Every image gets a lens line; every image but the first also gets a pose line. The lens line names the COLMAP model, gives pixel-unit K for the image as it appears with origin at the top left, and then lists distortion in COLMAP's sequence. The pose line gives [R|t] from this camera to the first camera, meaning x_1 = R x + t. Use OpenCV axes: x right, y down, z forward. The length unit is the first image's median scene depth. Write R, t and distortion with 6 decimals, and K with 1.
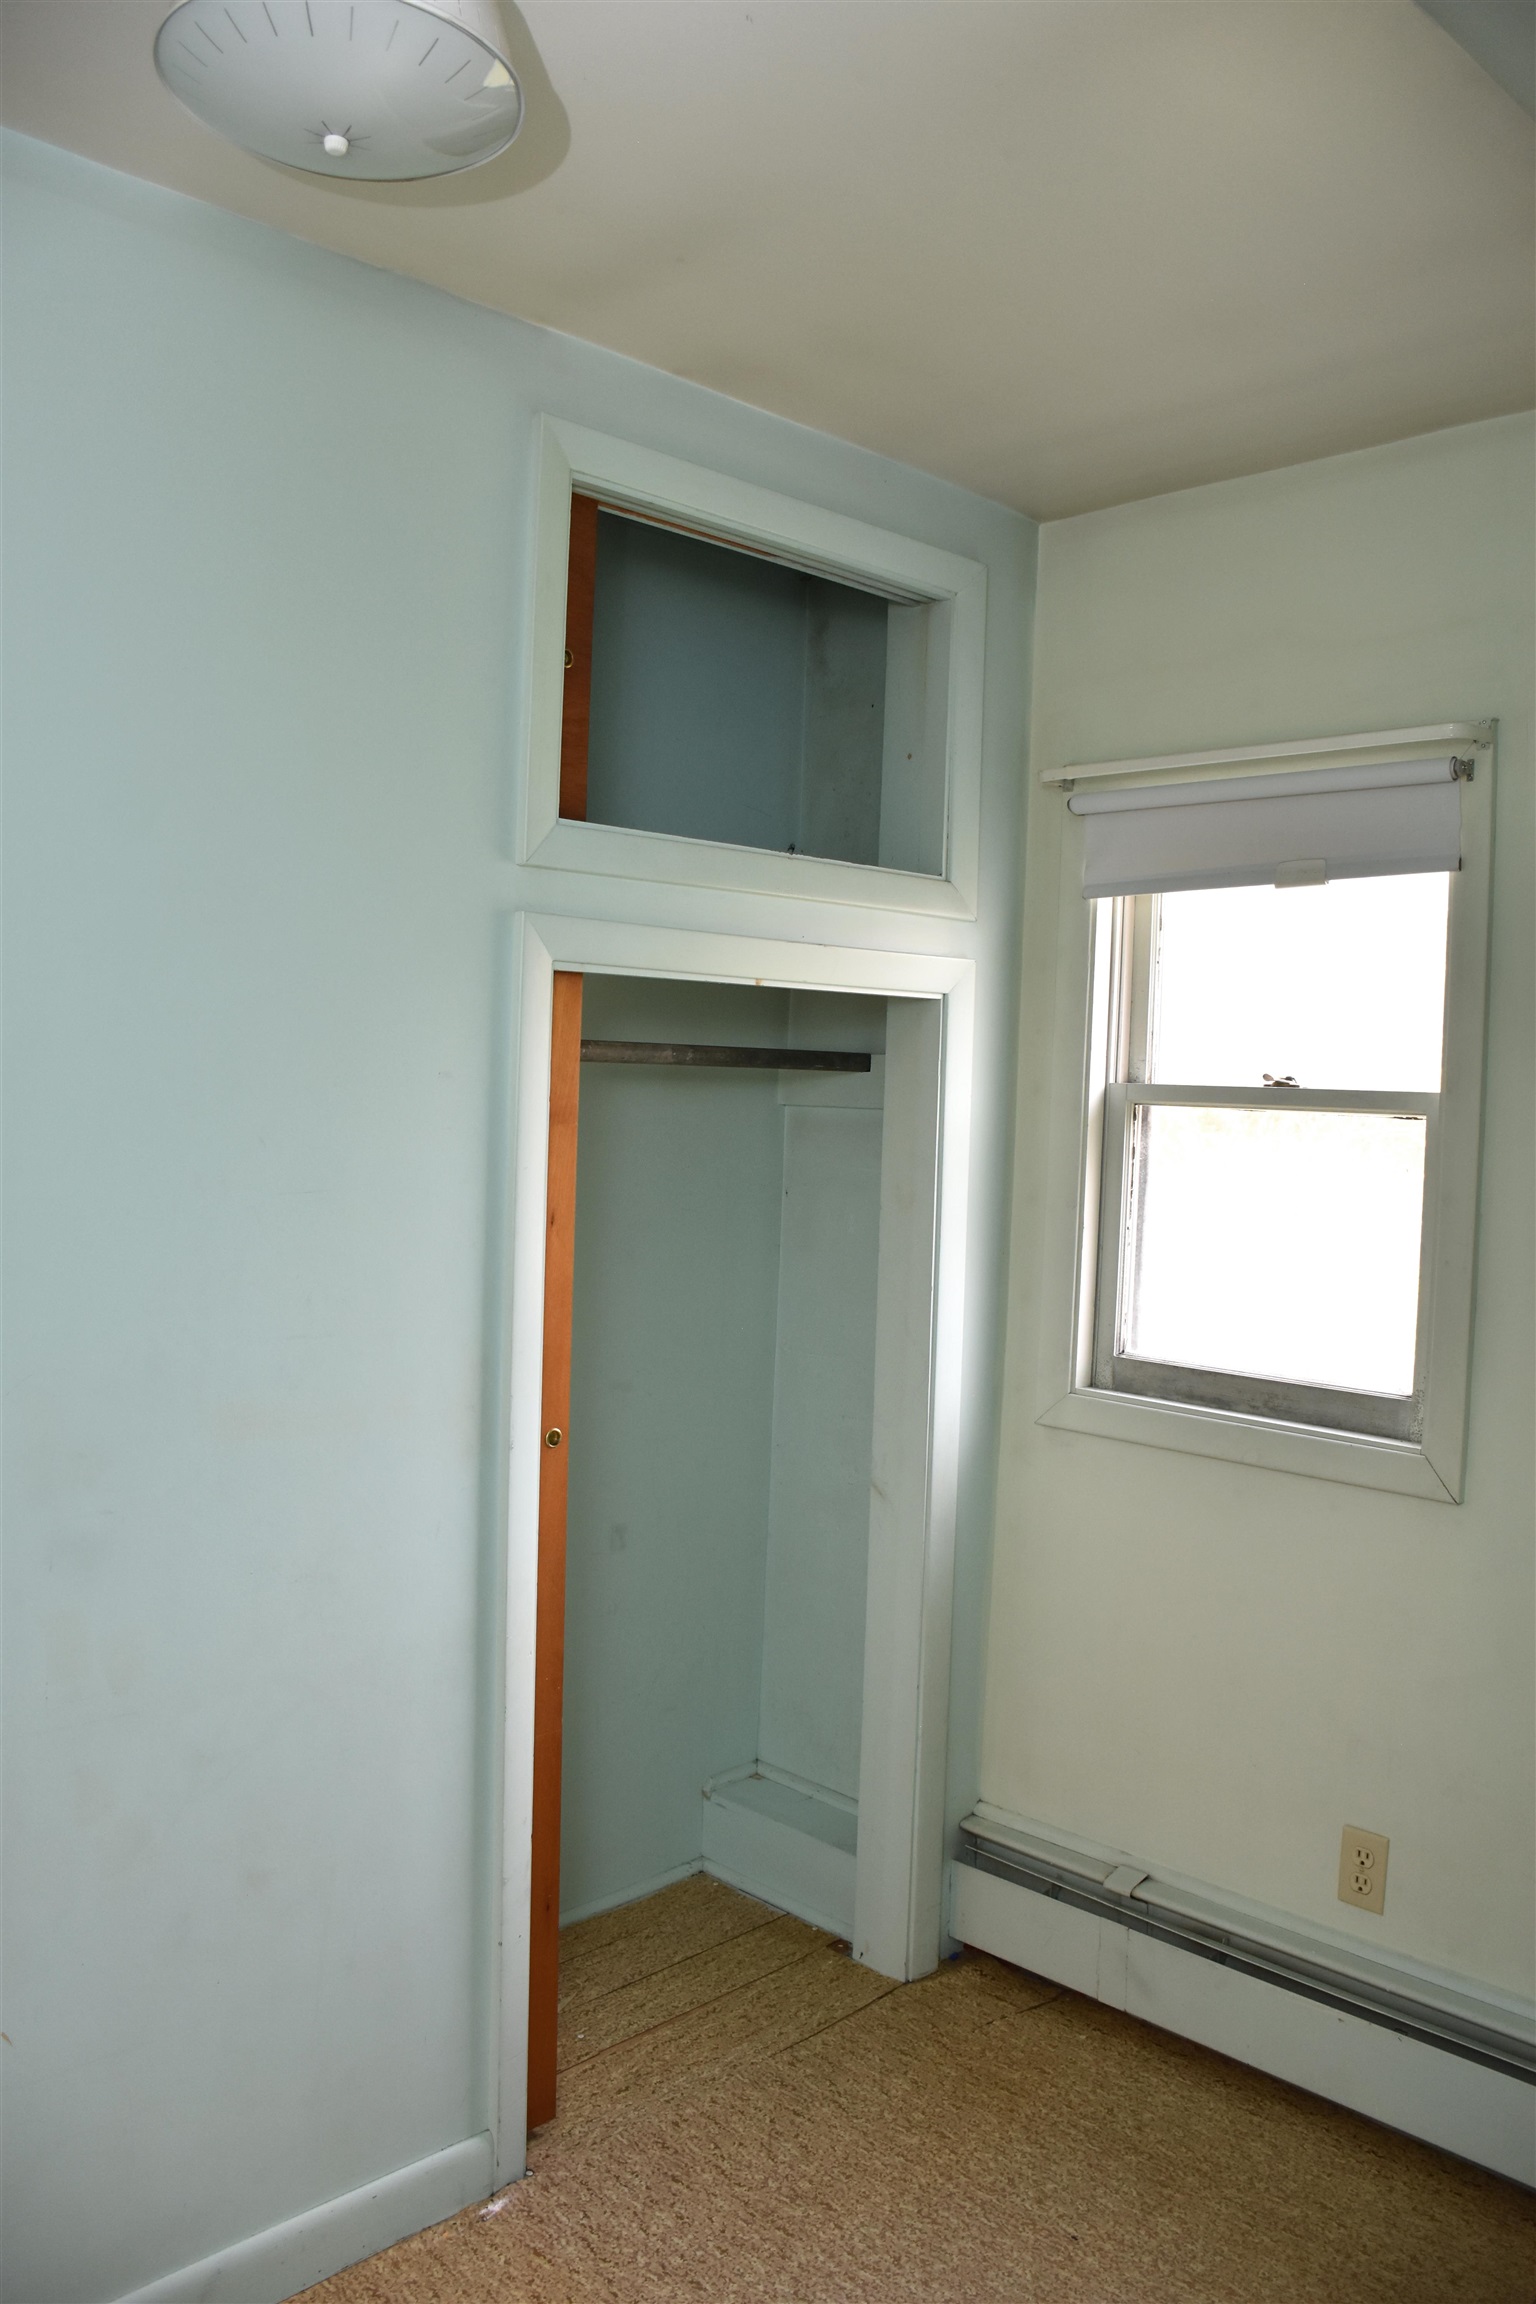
lens RADIAL K [[1798.6, 0, 774.7], [0, 1798.6, 1154.8], [0, 0, 1]] dist [-0.147059, 0.098834]
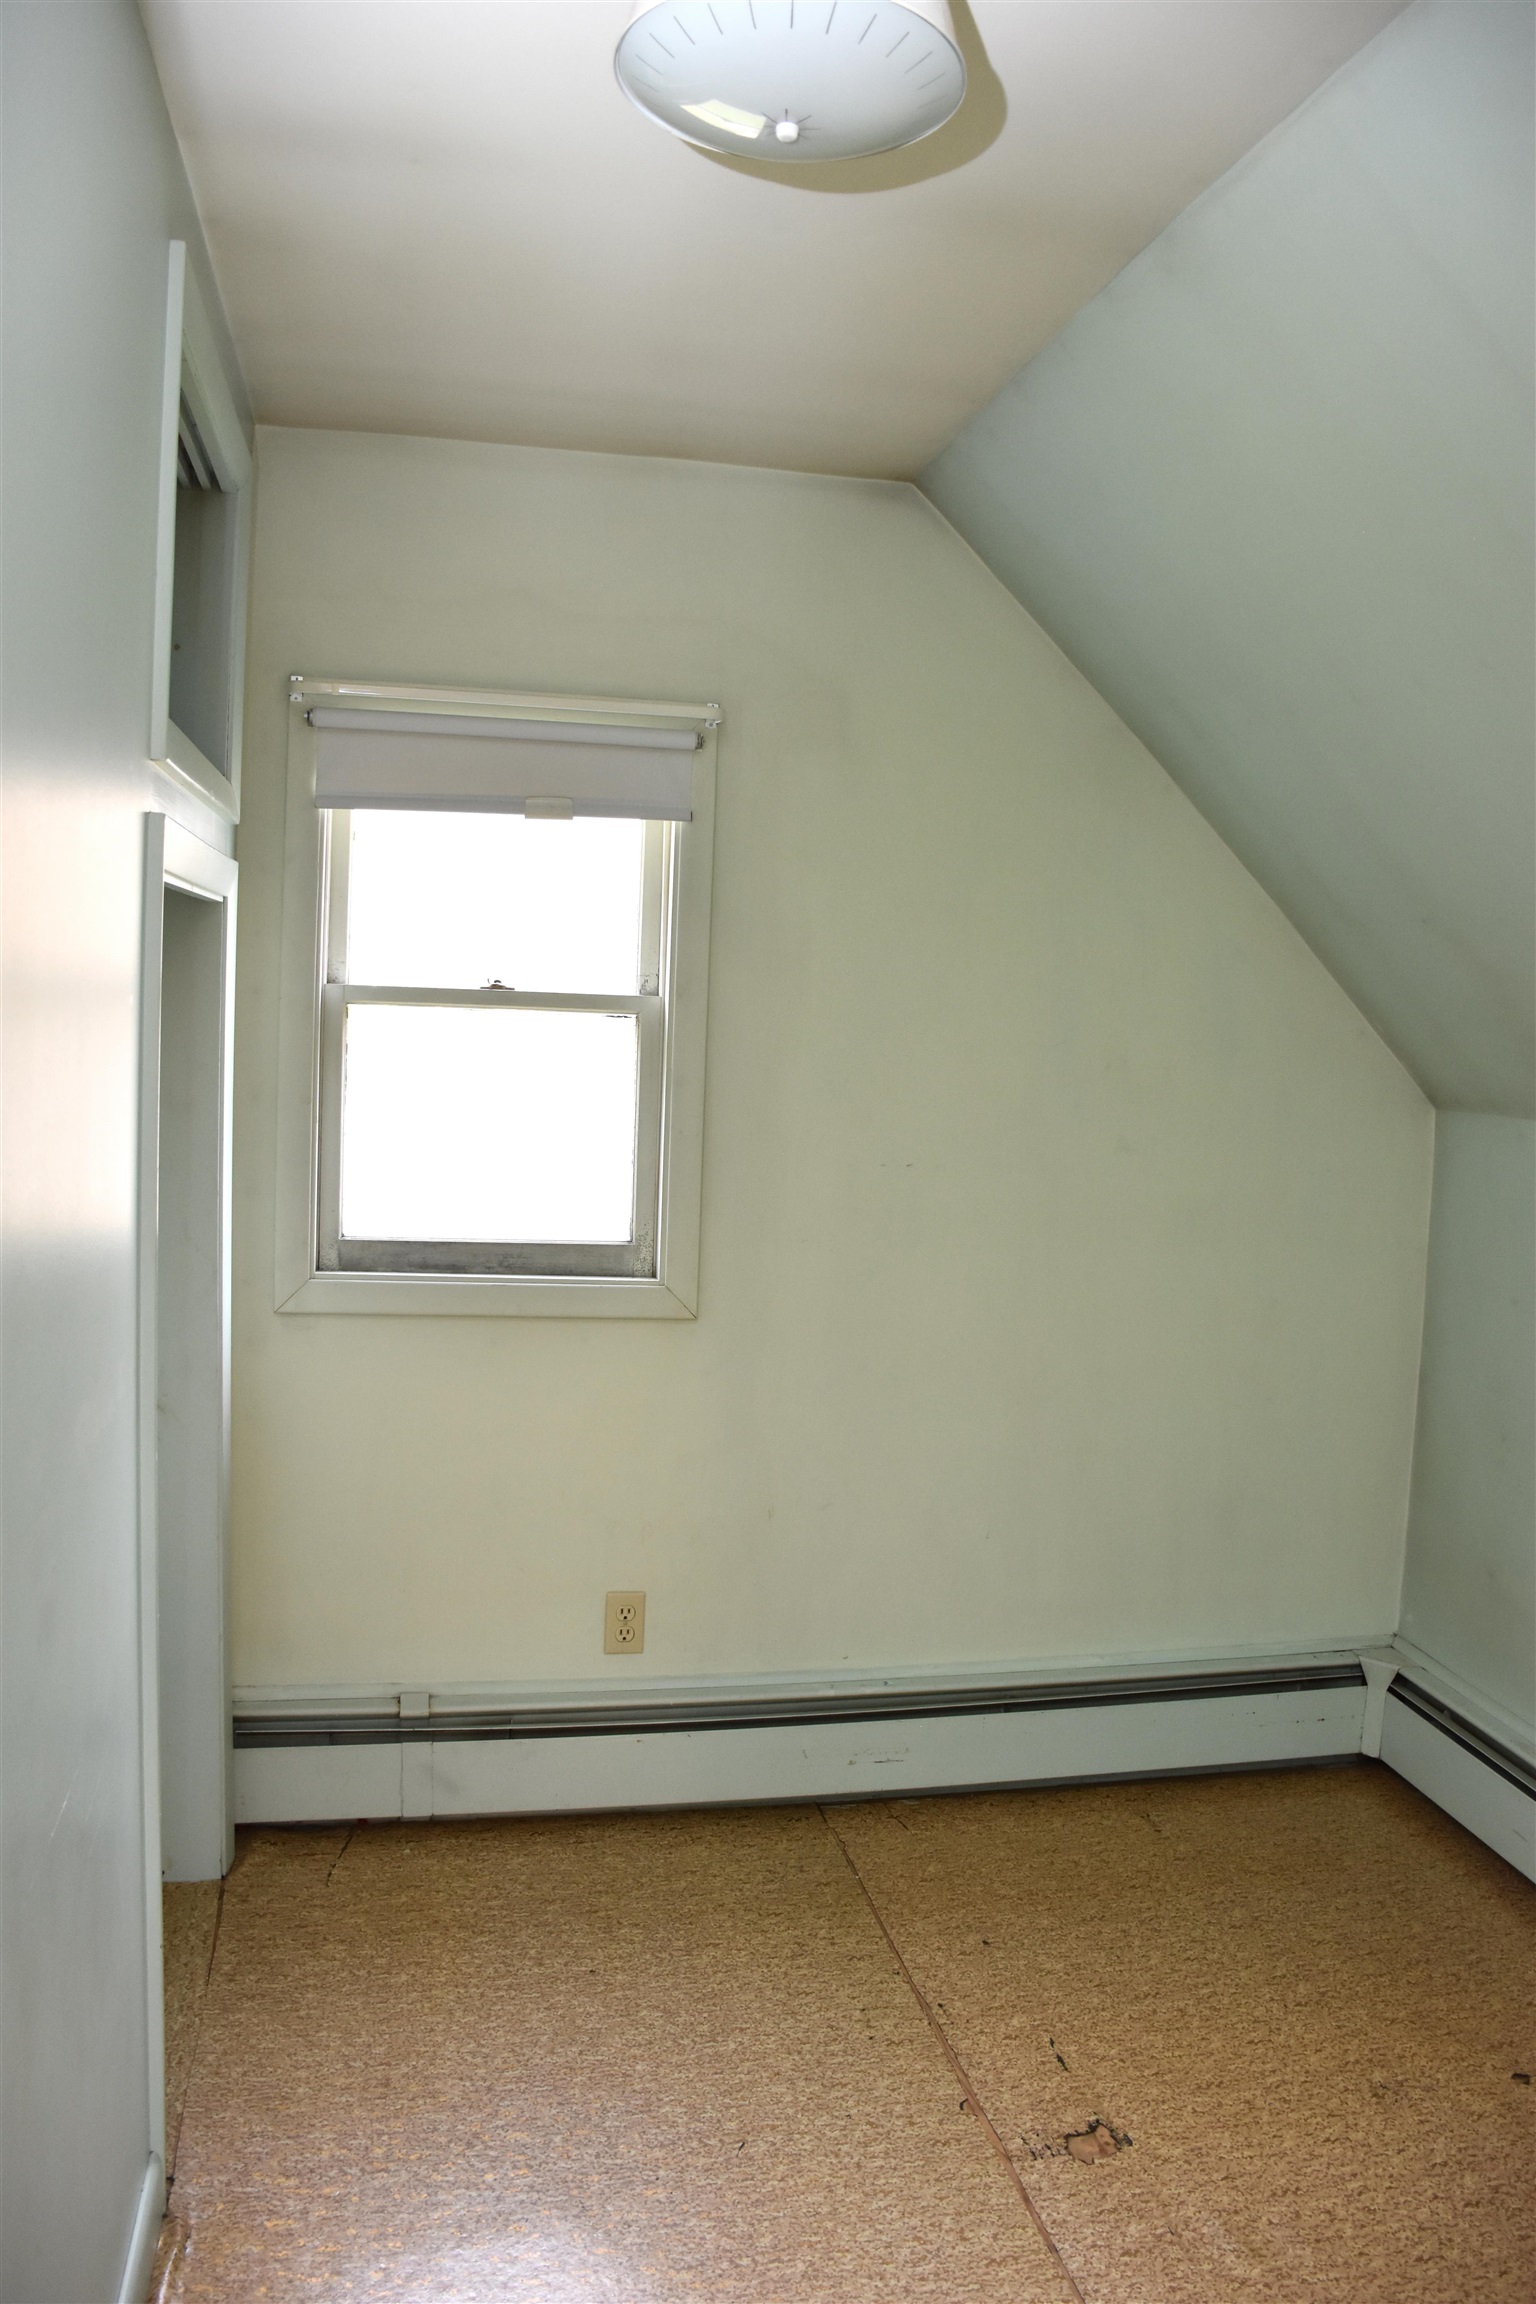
lens RADIAL K [[1798.6, 0, 768.7], [0, 1798.6, 1163.1], [0, 0, 1]] dist [-0.147059, 0.098834]
pose [[0.546017, -0.084986, 0.833452, -0.595330], [0.007801, 0.995314, 0.096381, -0.036342], [-0.837738, -0.046124, 0.544121, 0.217145]]
